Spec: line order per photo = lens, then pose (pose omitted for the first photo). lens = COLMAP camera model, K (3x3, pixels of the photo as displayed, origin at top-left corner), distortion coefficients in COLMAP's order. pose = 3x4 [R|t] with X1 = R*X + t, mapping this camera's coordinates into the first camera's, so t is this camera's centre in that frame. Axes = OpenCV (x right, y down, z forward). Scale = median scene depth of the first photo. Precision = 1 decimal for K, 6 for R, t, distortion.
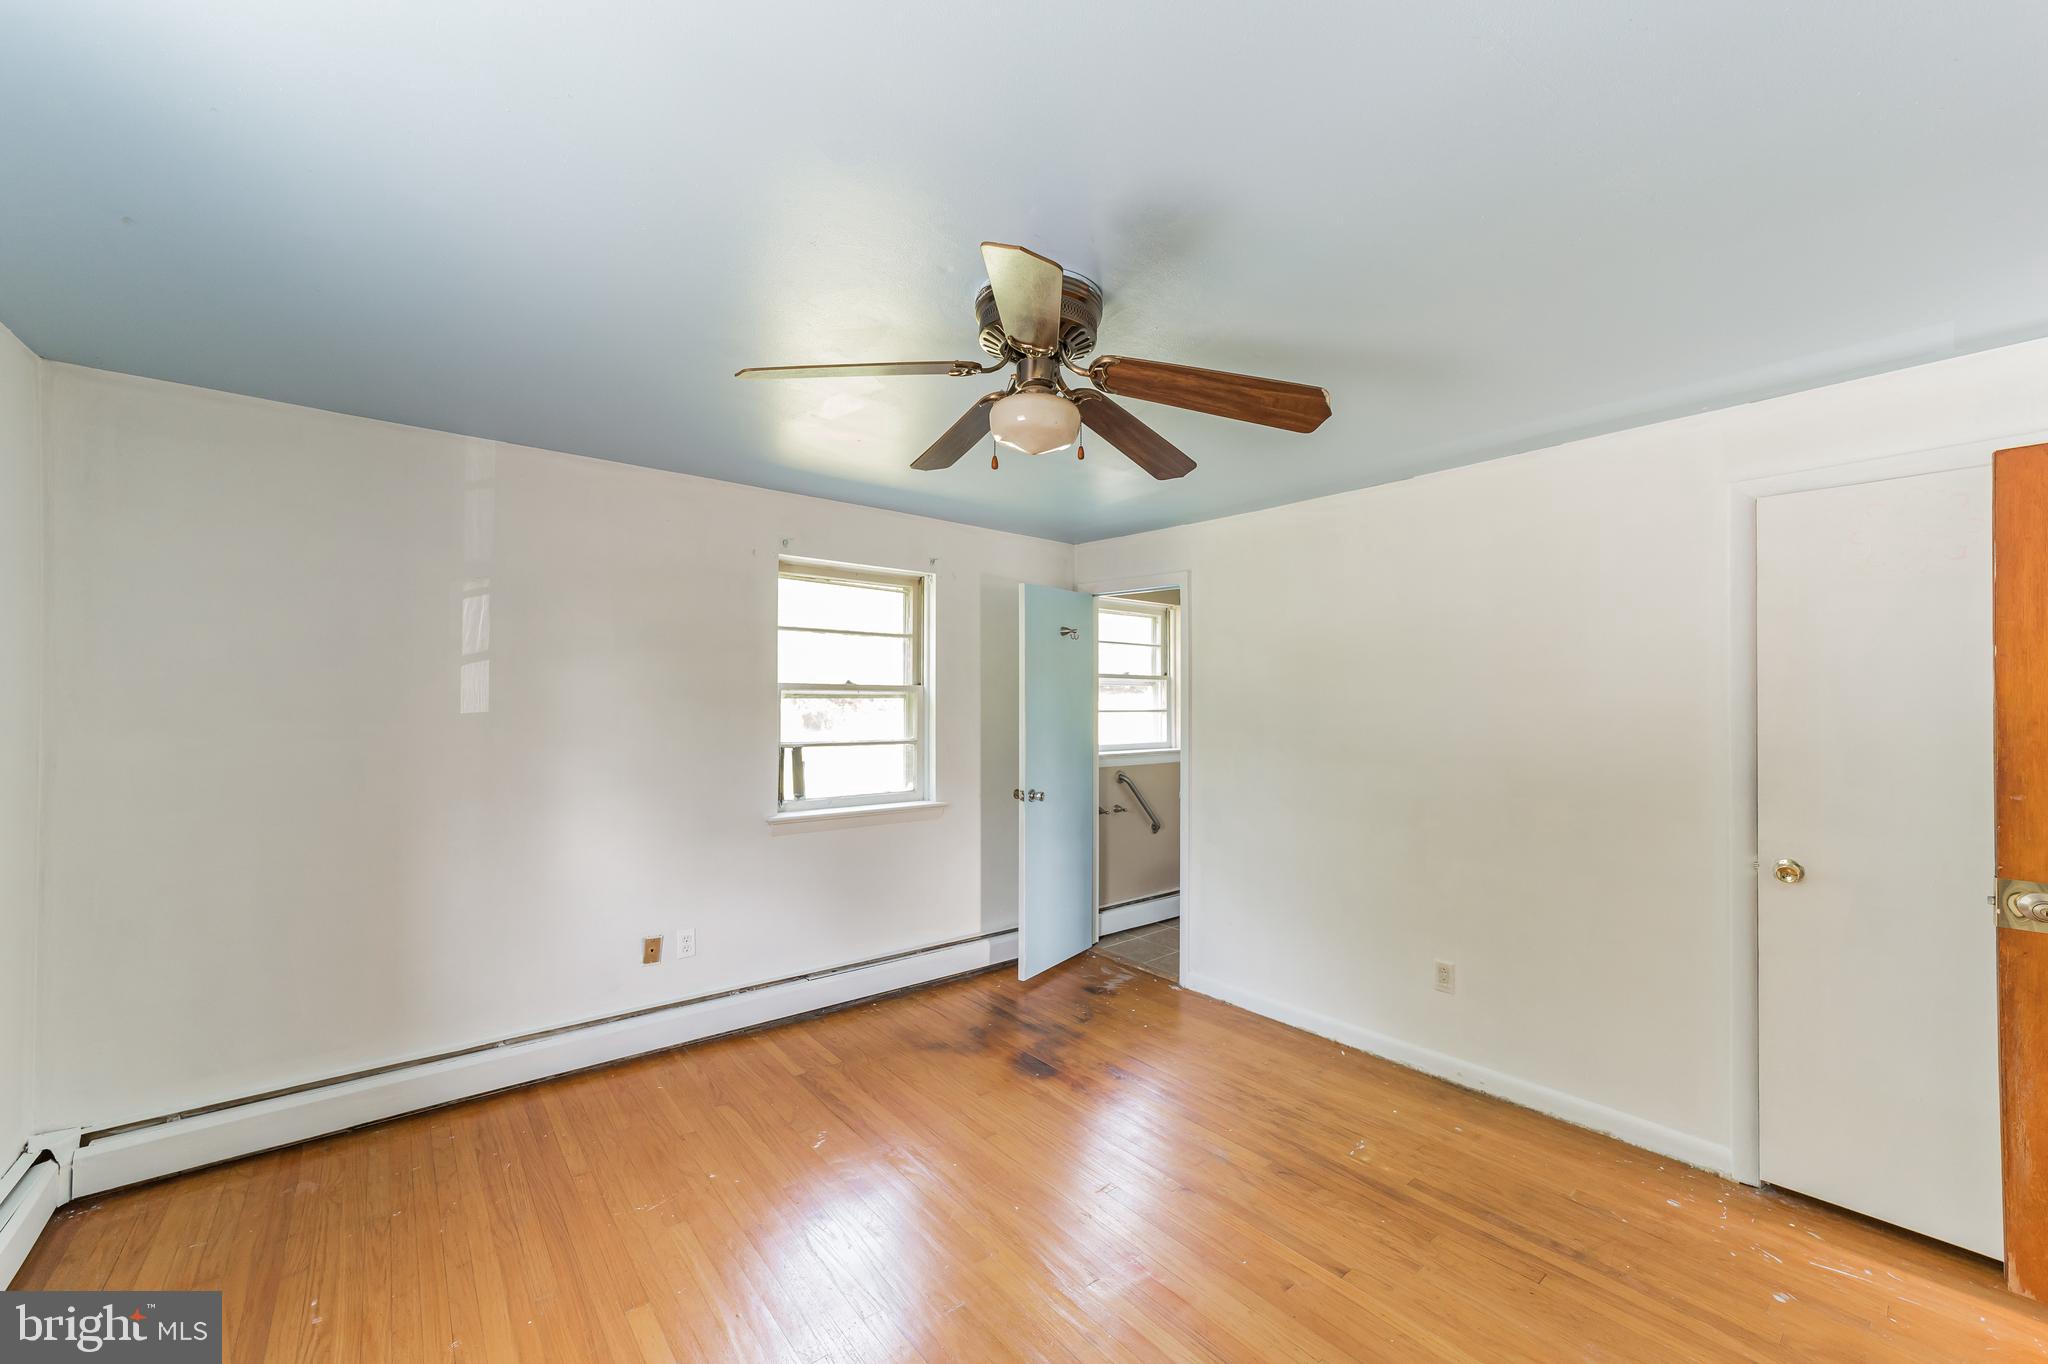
lens RADIAL K [[794.2, 0, 1017.9], [0, 794.2, 691.2], [0, 0, 1]] dist [-0.014225, 0.007561]
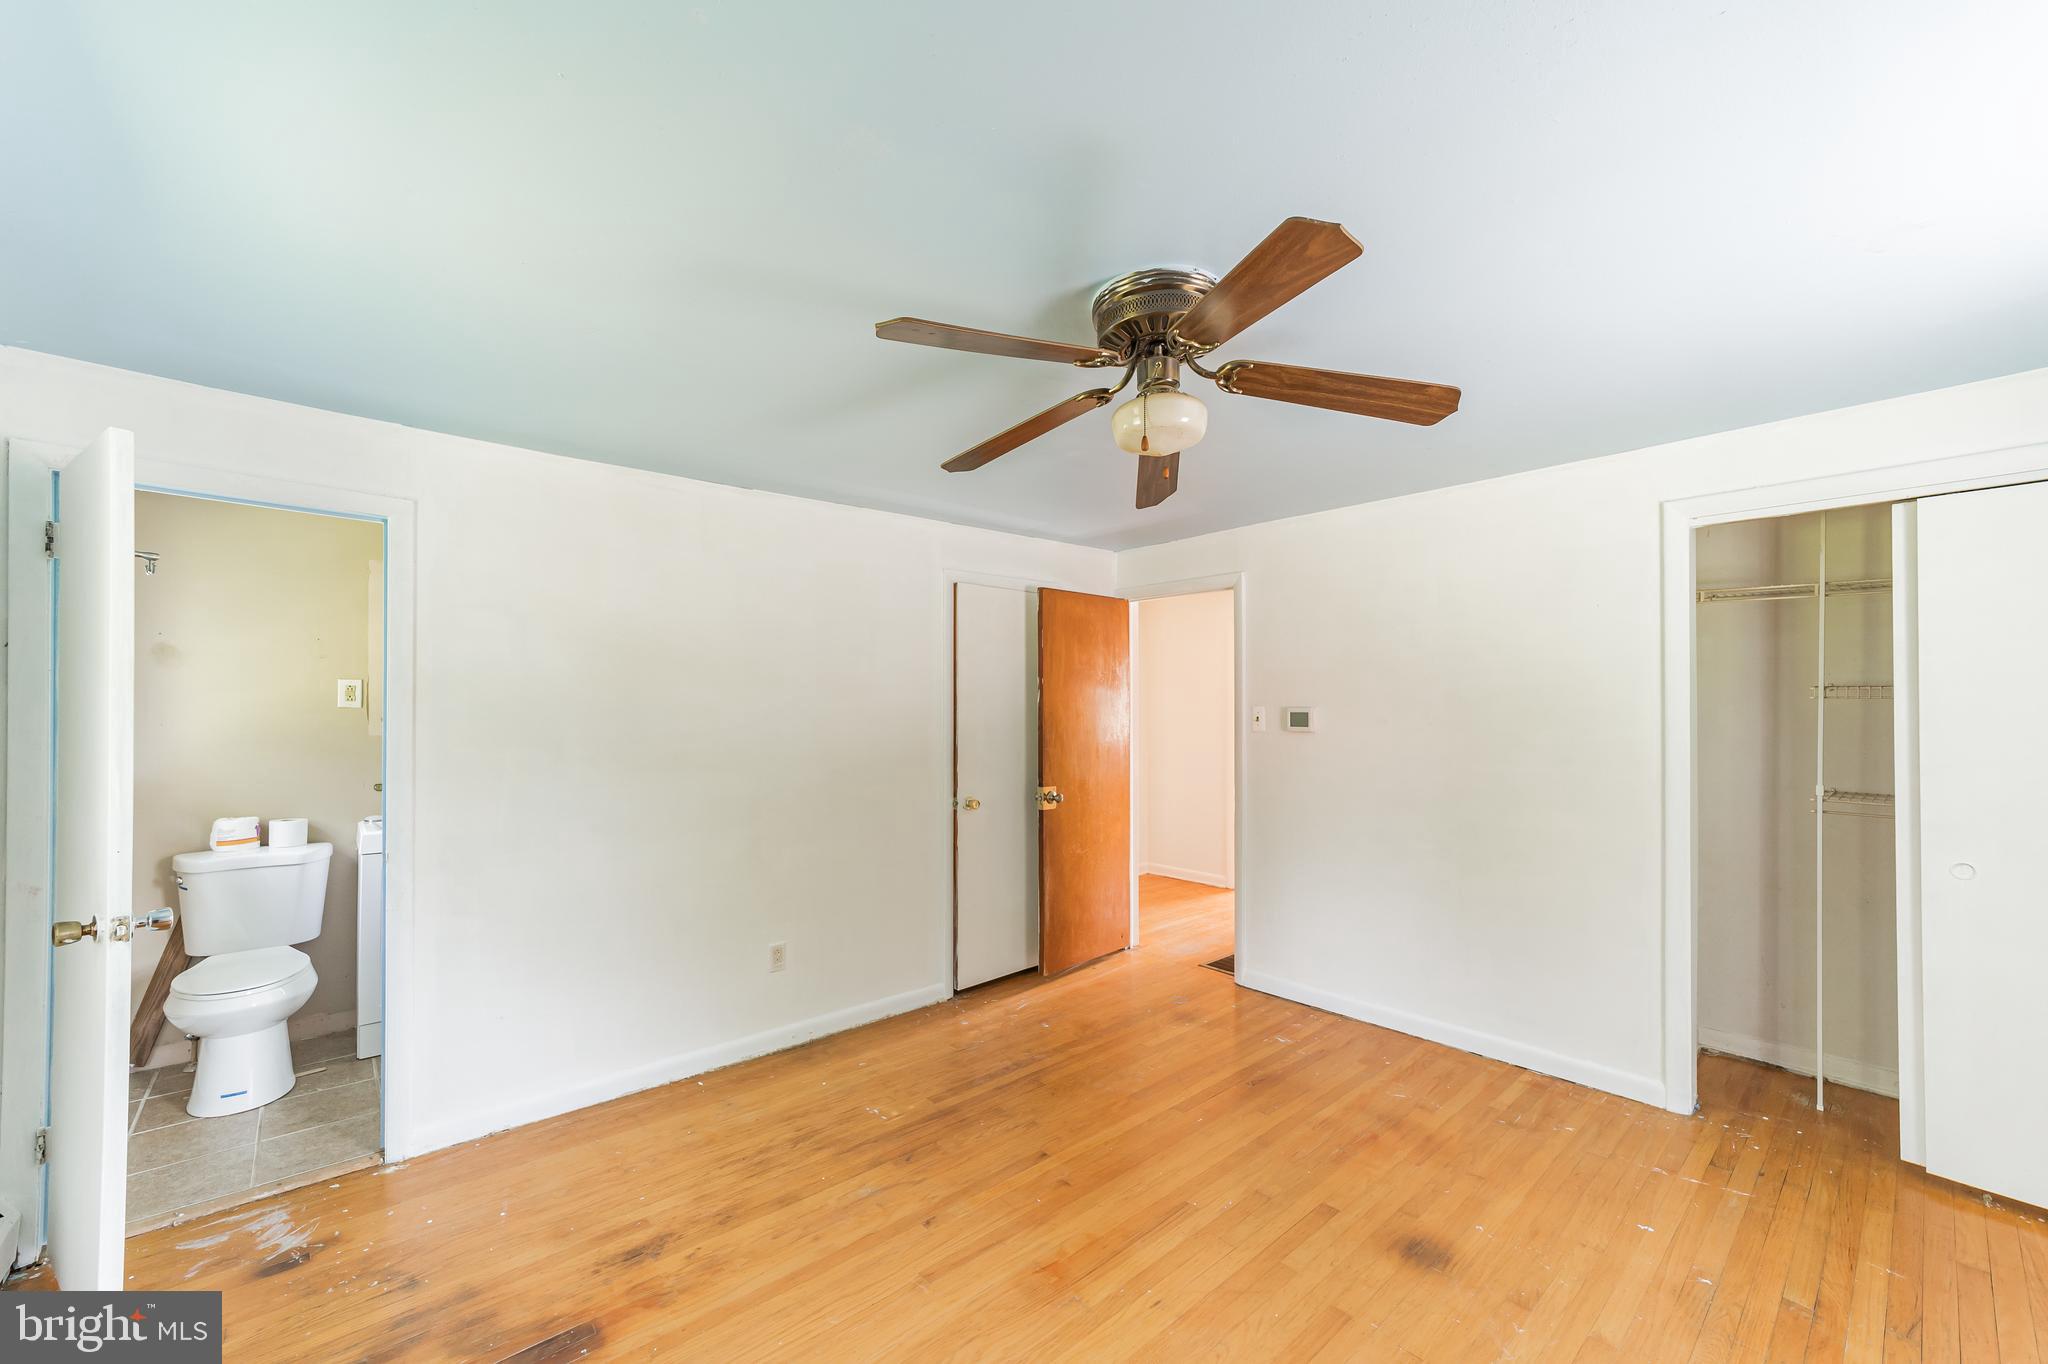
lens RADIAL K [[794.2, 0, 1004.3], [0, 794.2, 691.5], [0, 0, 1]] dist [-0.014225, 0.007561]
pose [[-0.031043, 0.019771, 0.999322, -0.553971], [-0.018172, 0.999628, -0.020342, 0.012368], [-0.999353, -0.018791, -0.030672, 0.709858]]
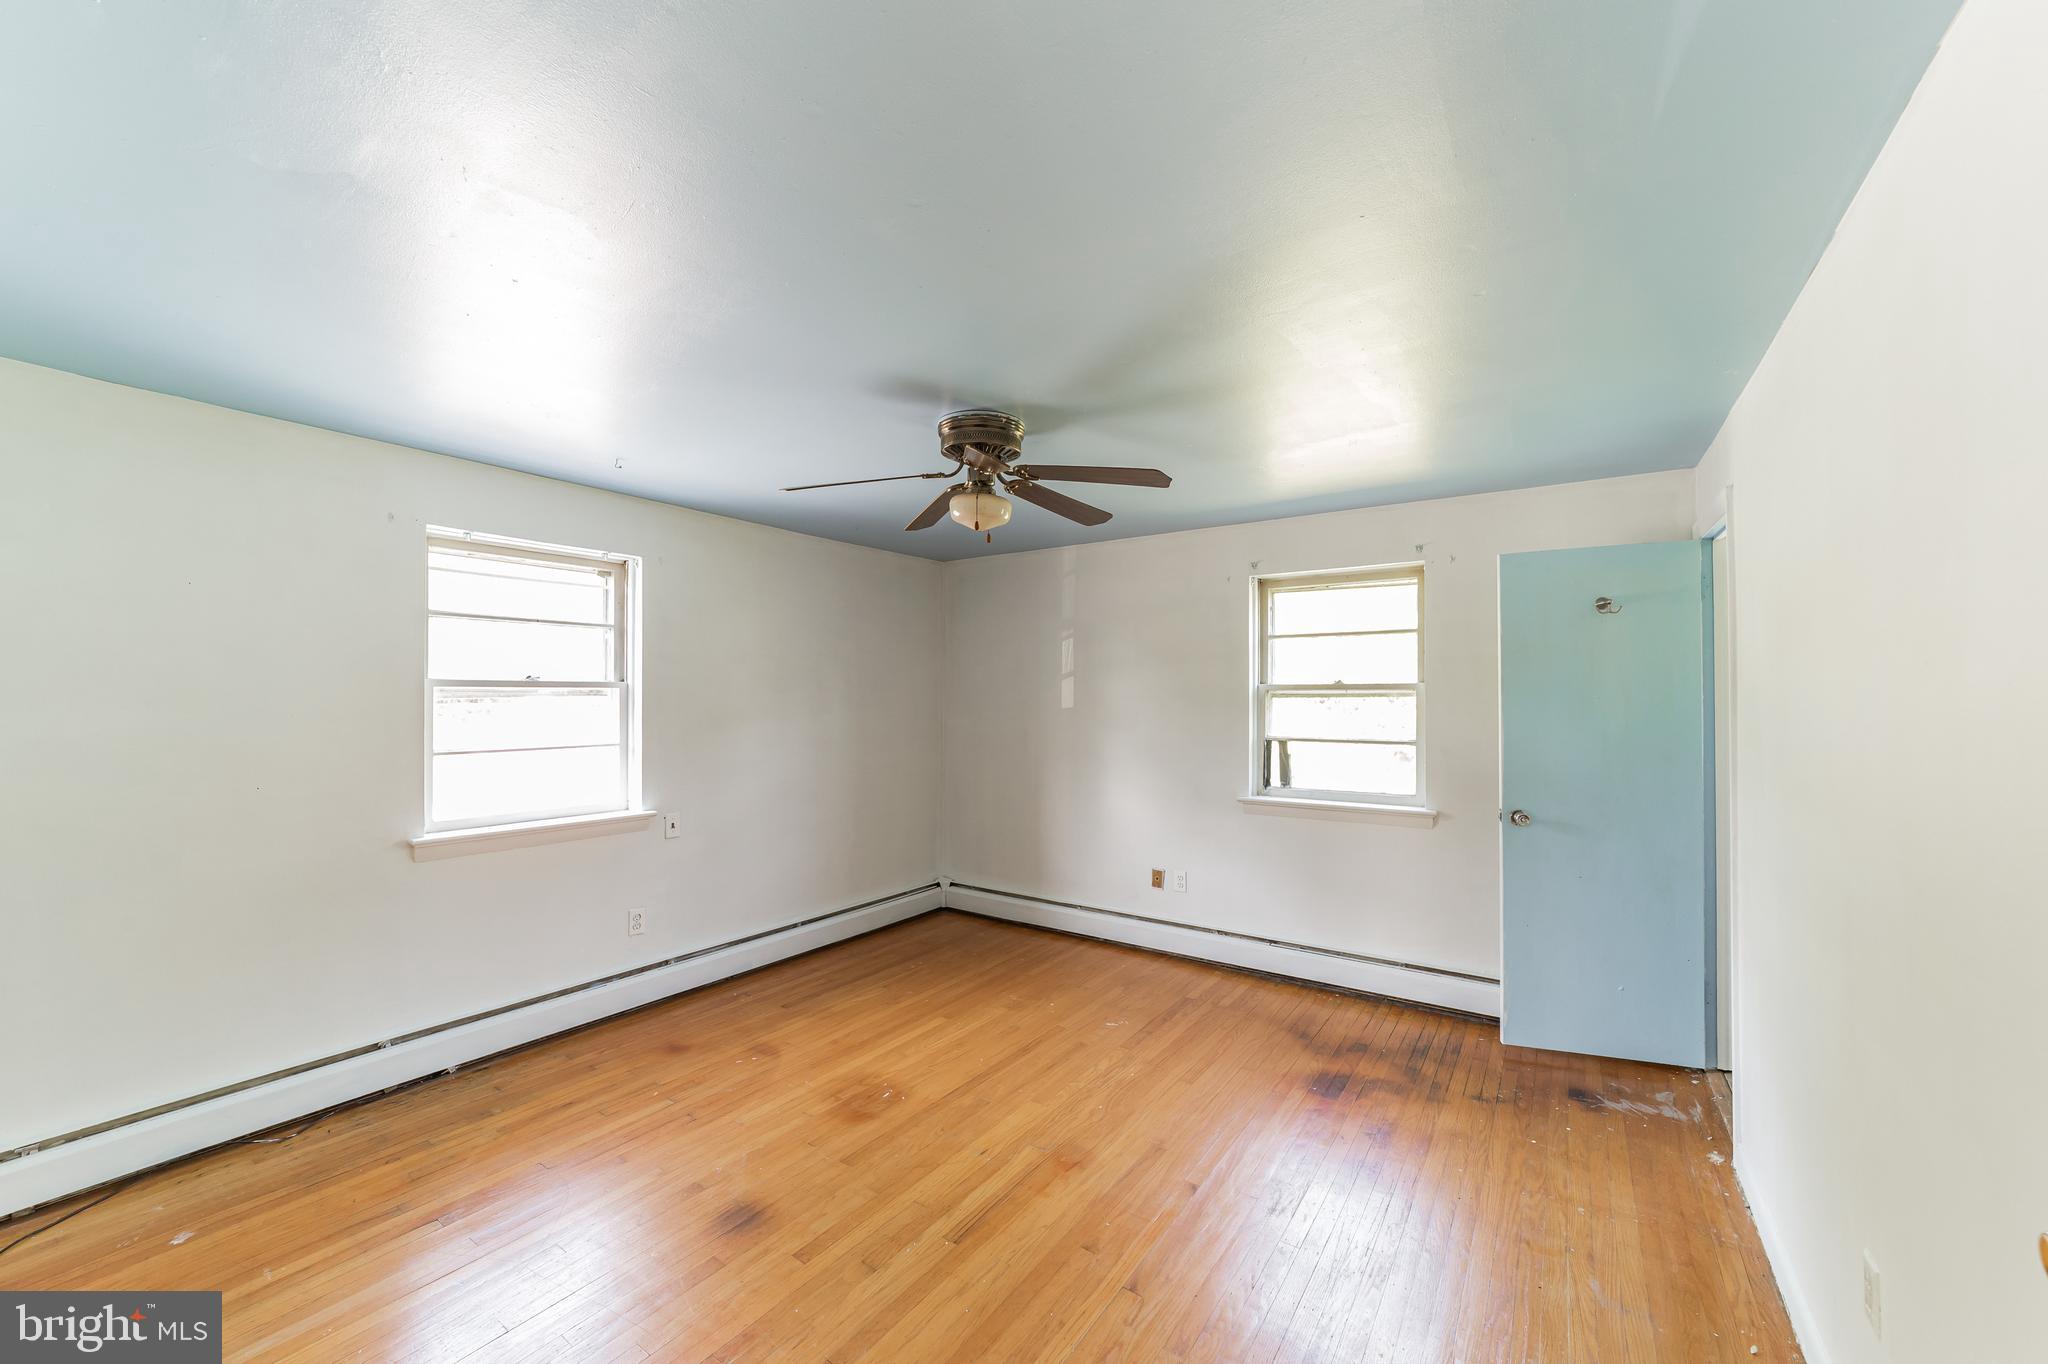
lens RADIAL K [[794.2, 0, 998.0], [0, 794.2, 677.4], [0, 0, 1]] dist [-0.014225, 0.007561]
pose [[0.259700, -0.026394, -0.965329, 0.852767], [0.017585, 0.999590, -0.022600, -0.001844], [0.965529, -0.011106, 0.260058, 0.375918]]
